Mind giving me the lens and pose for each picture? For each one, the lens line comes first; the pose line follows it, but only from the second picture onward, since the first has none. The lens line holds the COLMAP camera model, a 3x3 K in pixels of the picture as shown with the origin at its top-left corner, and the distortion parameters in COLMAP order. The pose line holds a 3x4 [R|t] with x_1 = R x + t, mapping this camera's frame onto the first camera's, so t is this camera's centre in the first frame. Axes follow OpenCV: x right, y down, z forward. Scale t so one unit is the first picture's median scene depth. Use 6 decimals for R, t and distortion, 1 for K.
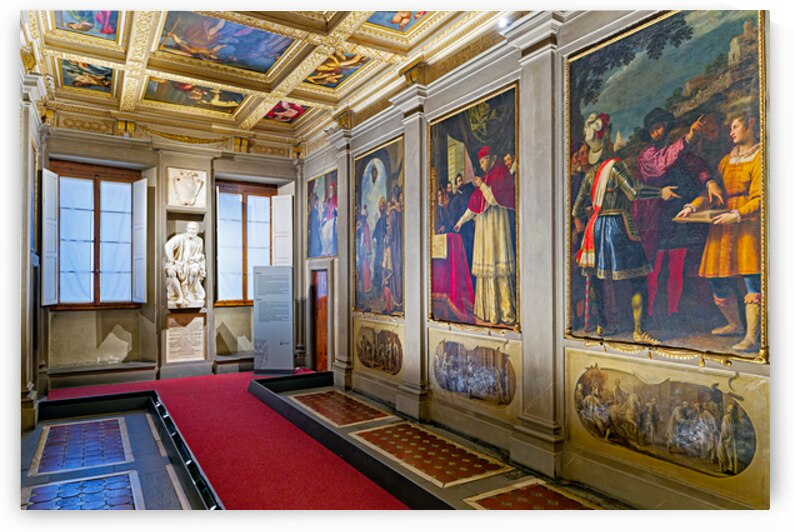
lens RADIAL K [[513.7, 0, 397.8], [0, 513.7, 269.2], [0, 0, 1]] dist [0.038403, 0.000256]
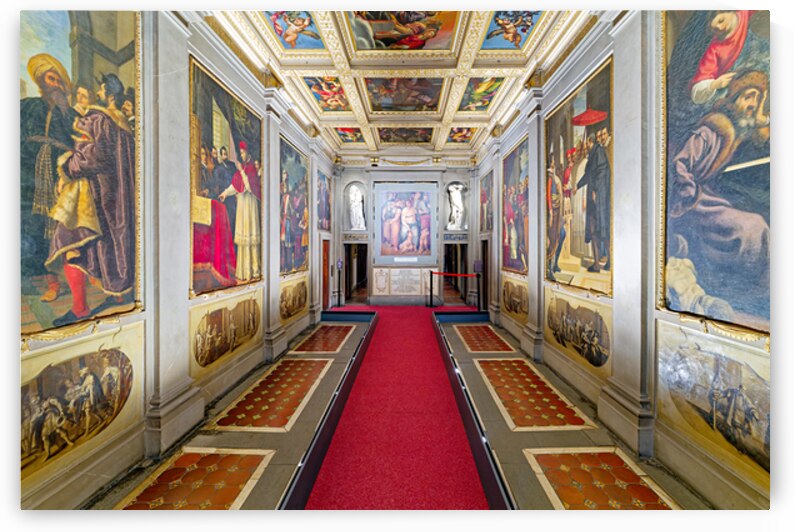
lens RADIAL K [[321.8, 0, 404.1], [0, 321.8, 249.1], [0, 0, 1]] dist [-0.000349, 0.000029]
pose [[-0.855091, 0.002191, 0.518473, -0.527349], [-0.002762, 0.999958, -0.008780, 0.027763], [-0.518471, -0.008940, -0.855049, 1.345924]]
